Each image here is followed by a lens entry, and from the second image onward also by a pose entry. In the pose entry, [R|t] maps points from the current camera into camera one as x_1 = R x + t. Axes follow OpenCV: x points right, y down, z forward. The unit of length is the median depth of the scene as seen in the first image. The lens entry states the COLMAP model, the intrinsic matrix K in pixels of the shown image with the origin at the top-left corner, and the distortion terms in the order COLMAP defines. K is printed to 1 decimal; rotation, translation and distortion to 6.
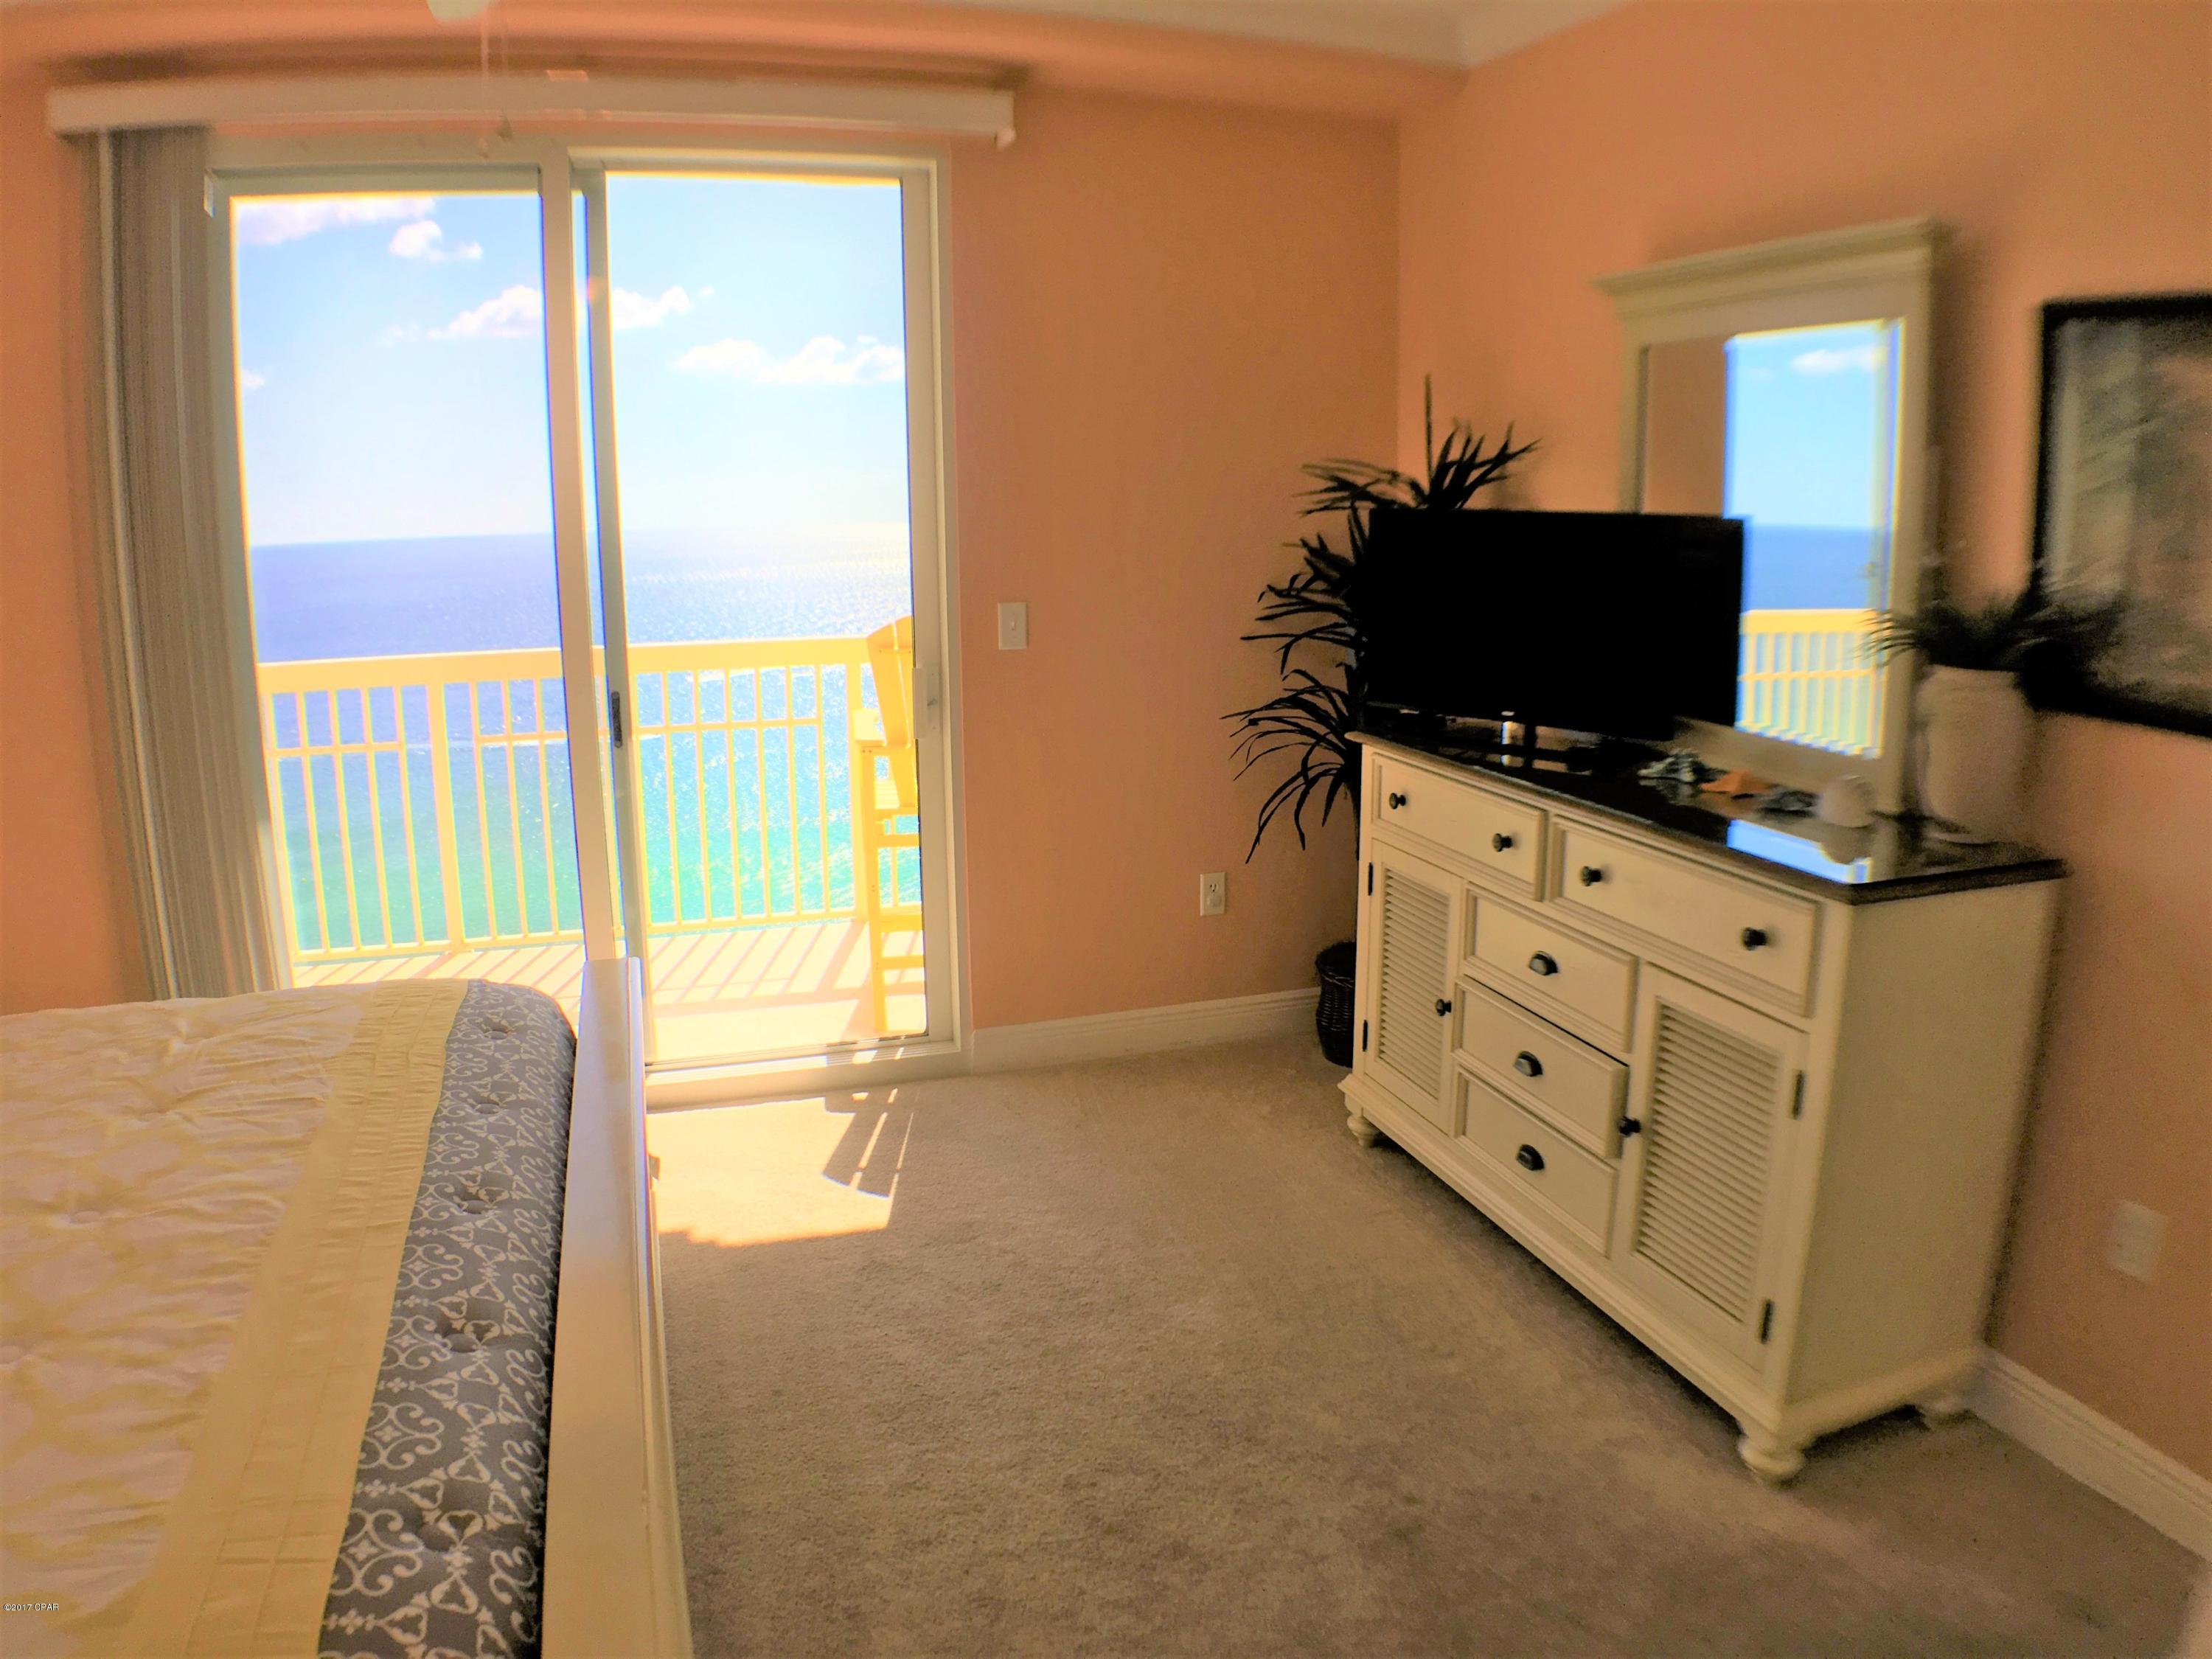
lens RADIAL K [[1514.1, 0, 1135.7], [0, 1514.1, 831.2], [0, 0, 1]] dist [-0.167129, 0.016362]
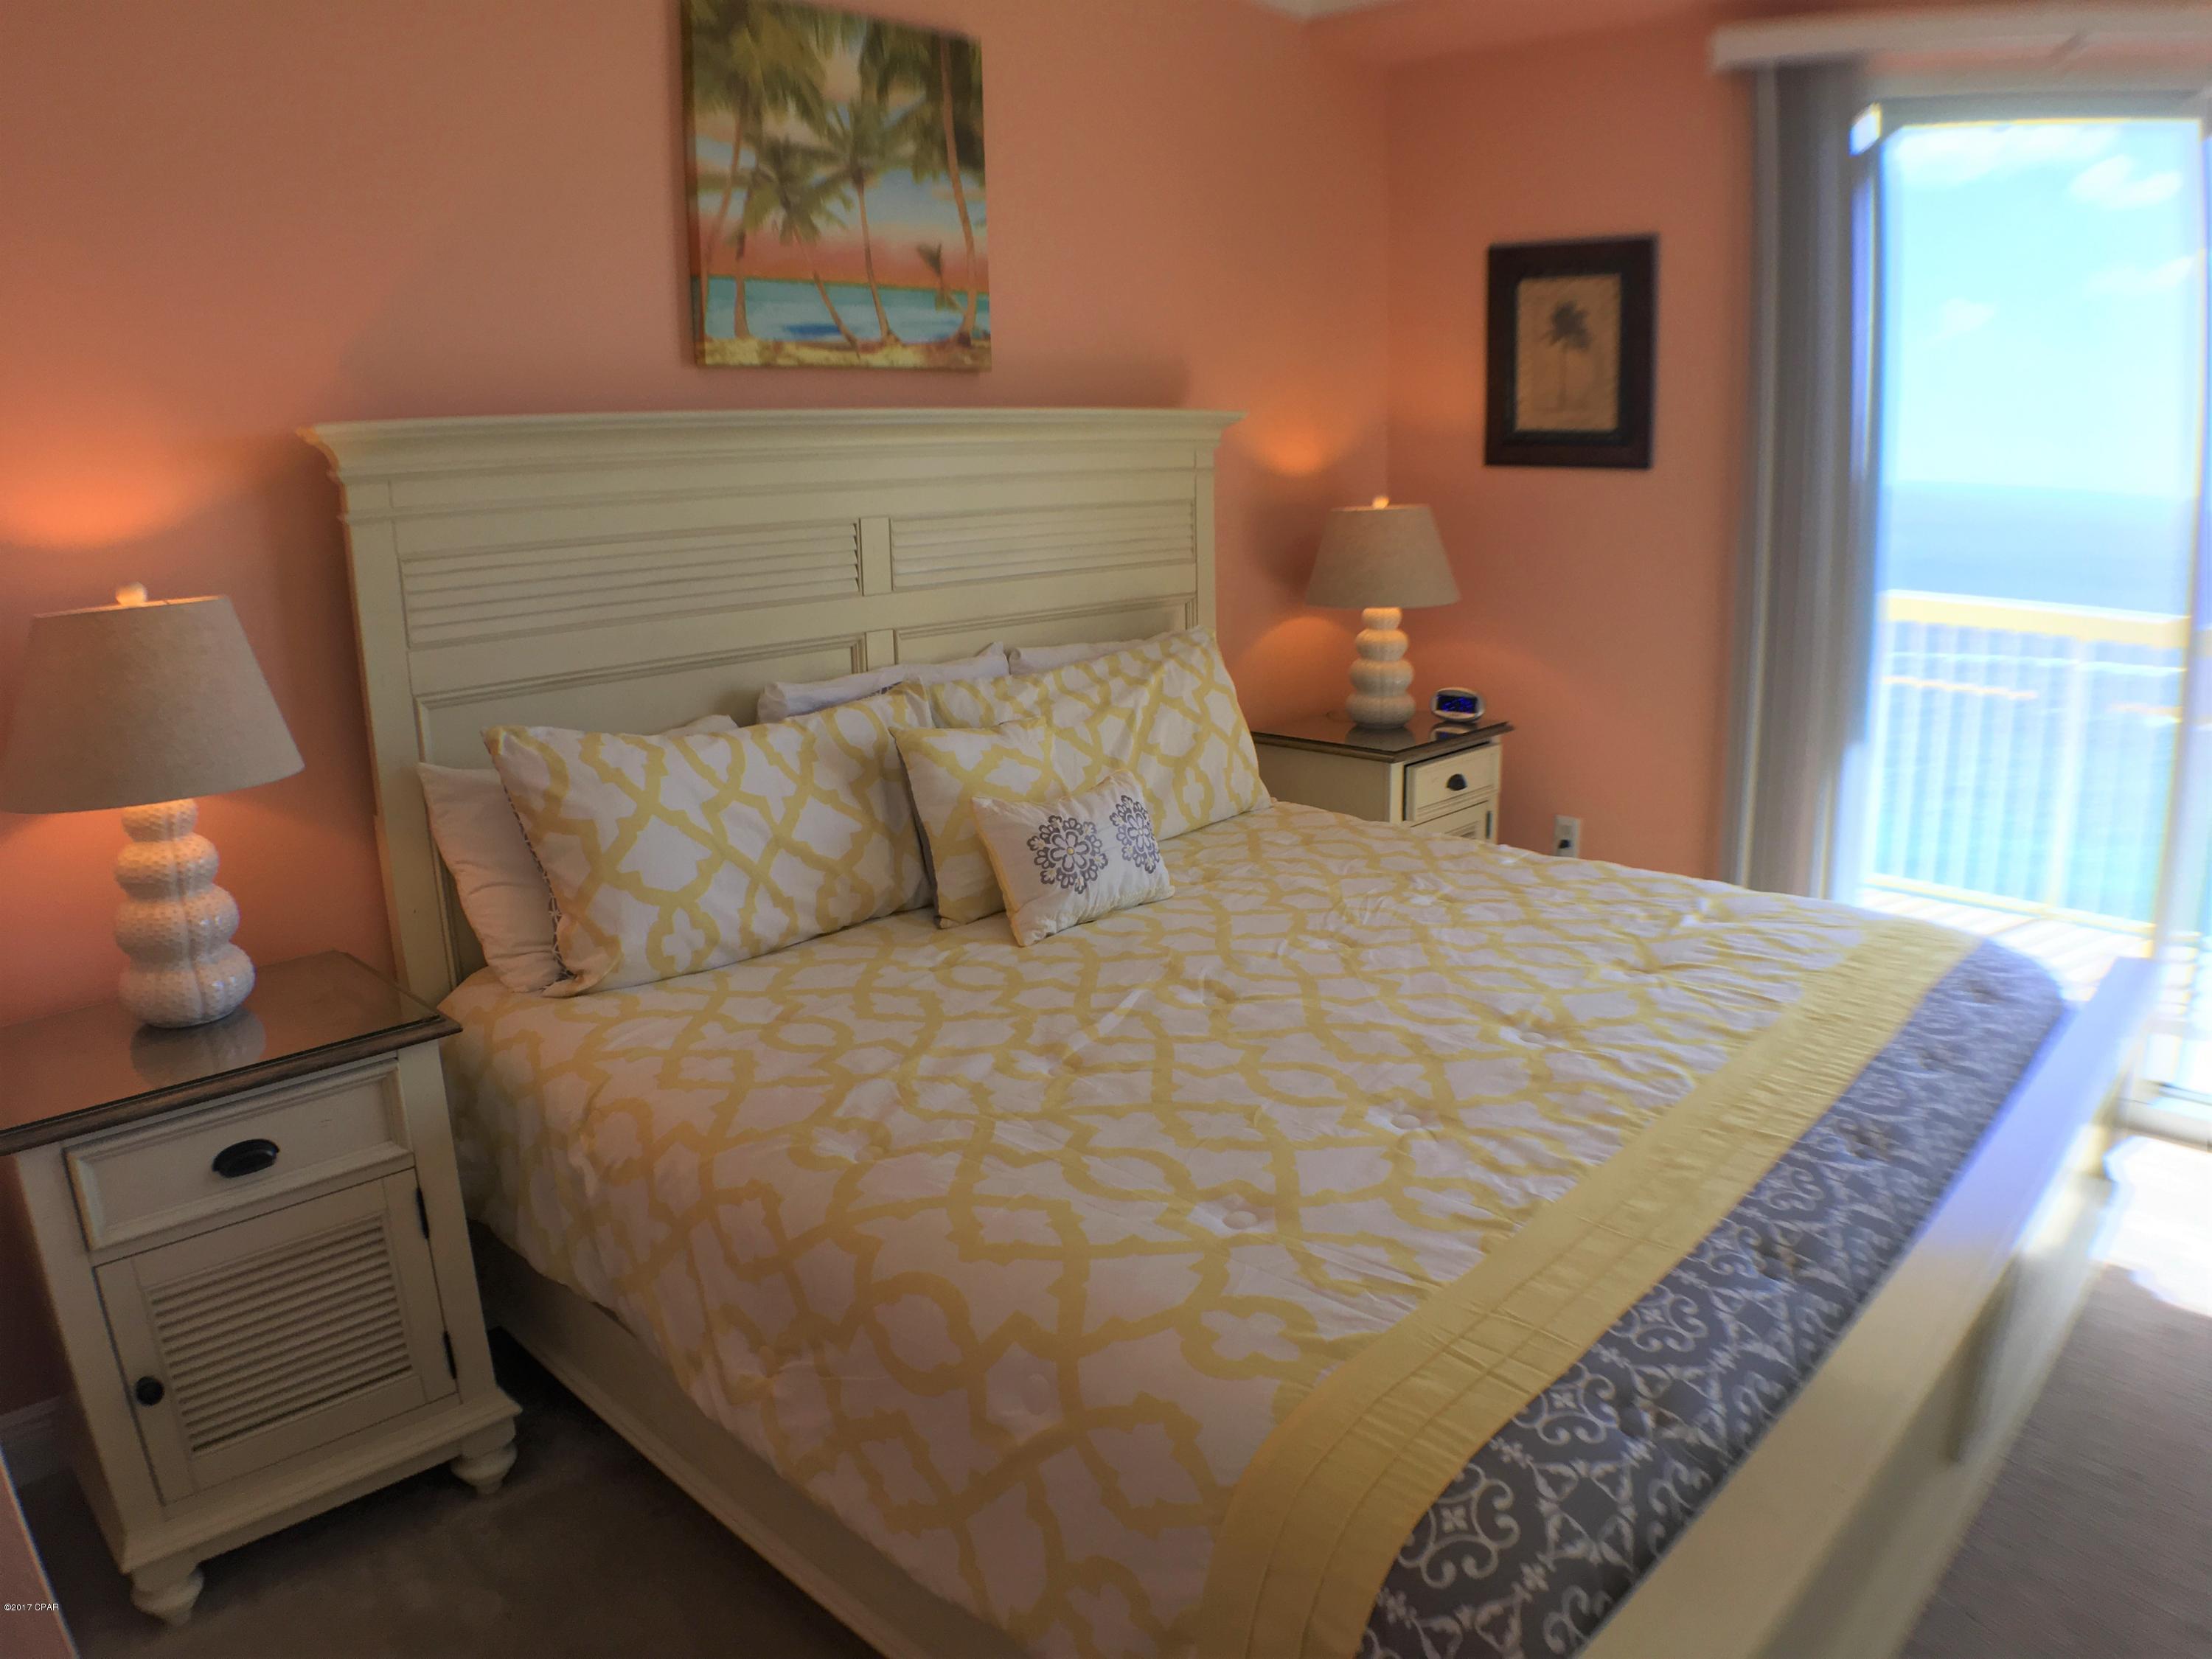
lens RADIAL K [[1514.1, 0, 1135.7], [0, 1514.1, 831.2], [0, 0, 1]] dist [-0.167129, 0.016362]
pose [[0.488752, 0.215939, -0.845276, 0.089445], [-0.179384, 0.973056, 0.144859, -0.002649], [0.853781, 0.080829, 0.514319, 0.078599]]
